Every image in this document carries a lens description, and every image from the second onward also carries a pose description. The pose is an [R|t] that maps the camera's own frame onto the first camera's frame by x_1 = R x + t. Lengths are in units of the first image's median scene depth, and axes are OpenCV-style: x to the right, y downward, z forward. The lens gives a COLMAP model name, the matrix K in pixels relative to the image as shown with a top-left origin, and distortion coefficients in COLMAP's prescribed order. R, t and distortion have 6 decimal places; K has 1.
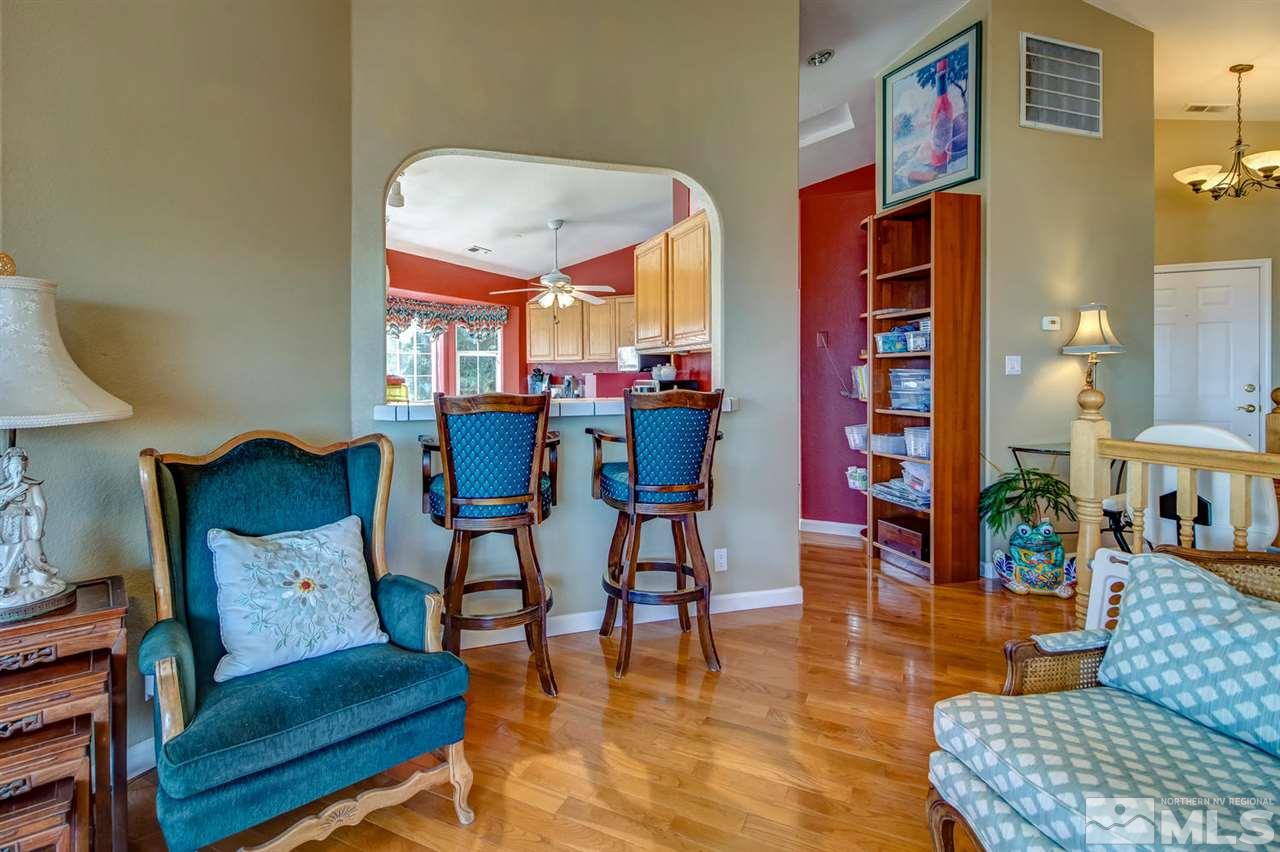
lens RADIAL K [[616.9, 0, 606.3], [0, 616.9, 387.2], [0, 0, 1]] dist [0.002591, -0.008615]
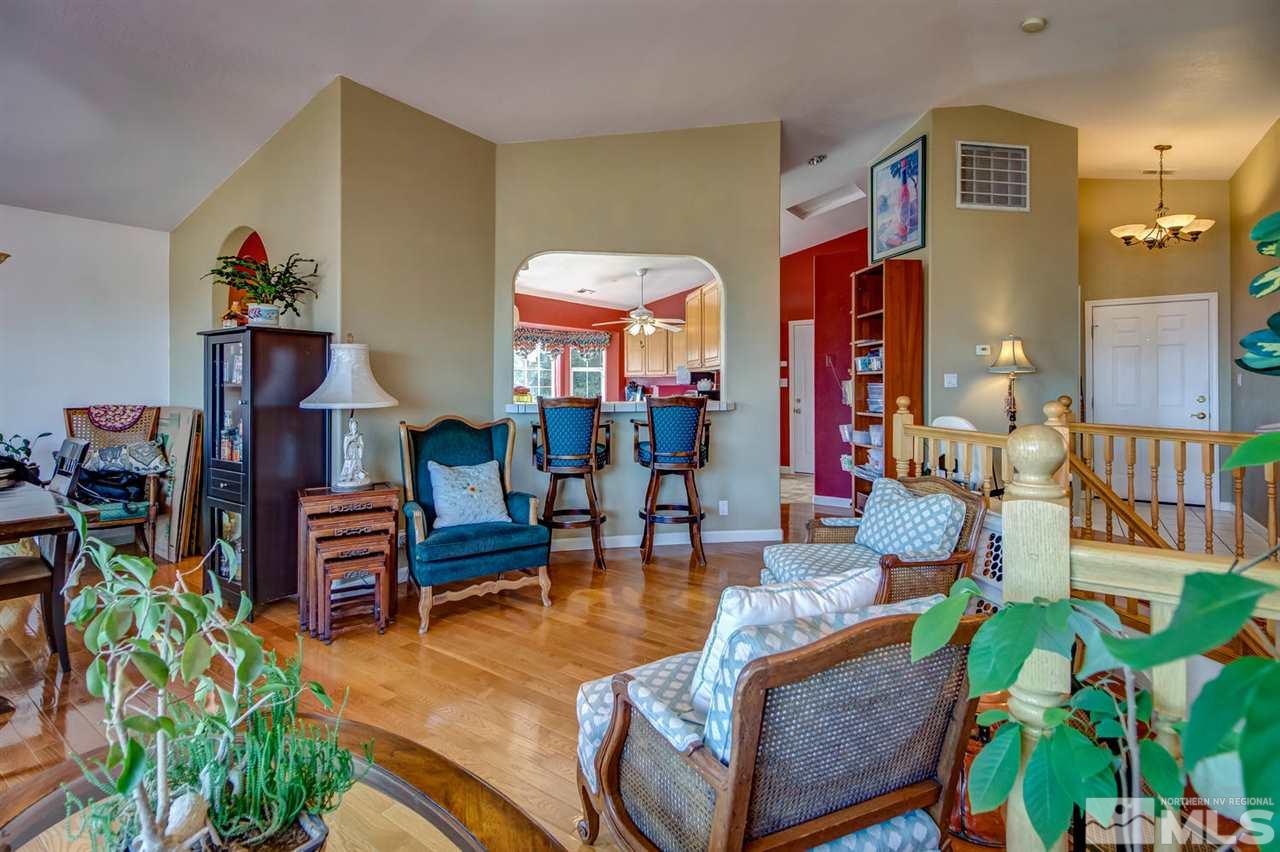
lens RADIAL K [[585.3, 0, 646.8], [0, 585.3, 393.5], [0, 0, 1]] dist [-0.001030, -0.010122]
pose [[0.991543, 0.004407, -0.129706, 0.153018], [-0.005400, 0.999959, -0.007302, 0.006608], [0.129669, 0.007941, 0.991526, -0.388132]]
